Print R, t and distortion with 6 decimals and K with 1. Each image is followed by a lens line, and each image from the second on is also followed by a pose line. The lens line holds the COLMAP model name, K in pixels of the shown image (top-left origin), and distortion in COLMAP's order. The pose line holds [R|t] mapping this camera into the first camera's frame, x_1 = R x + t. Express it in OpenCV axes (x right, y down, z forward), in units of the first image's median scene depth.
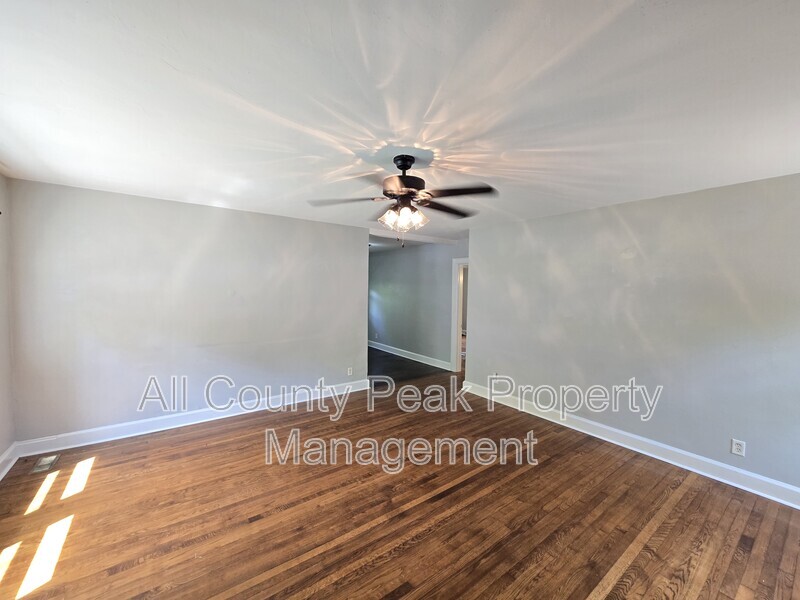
lens RADIAL K [[325.9, 0, 403.7], [0, 325.9, 300.2], [0, 0, 1]] dist [-0.002723, 0.001177]
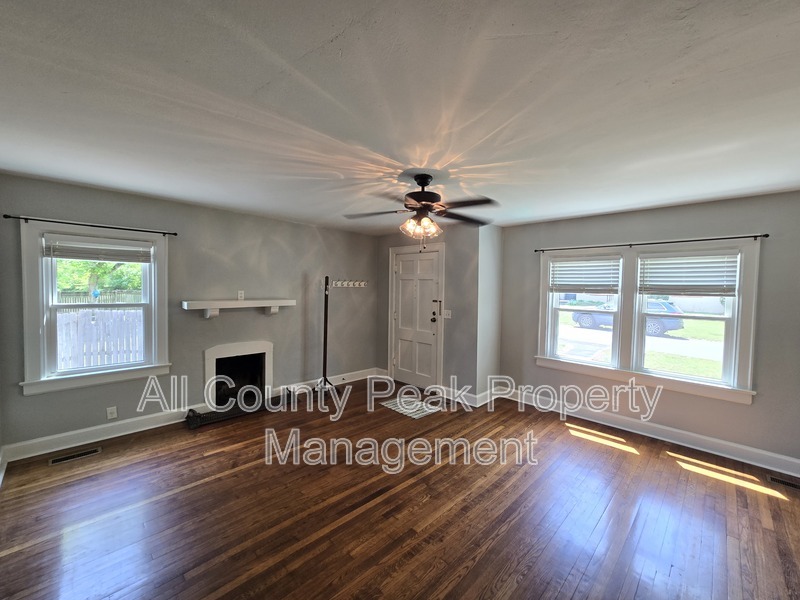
lens RADIAL K [[325.9, 0, 398.7], [0, 325.9, 301.4], [0, 0, 1]] dist [-0.002723, 0.001177]
pose [[-0.989083, -0.027948, -0.144685, 0.214715], [-0.040160, 0.995808, 0.082180, -0.070140], [0.141781, 0.087093, -0.986059, 1.905022]]
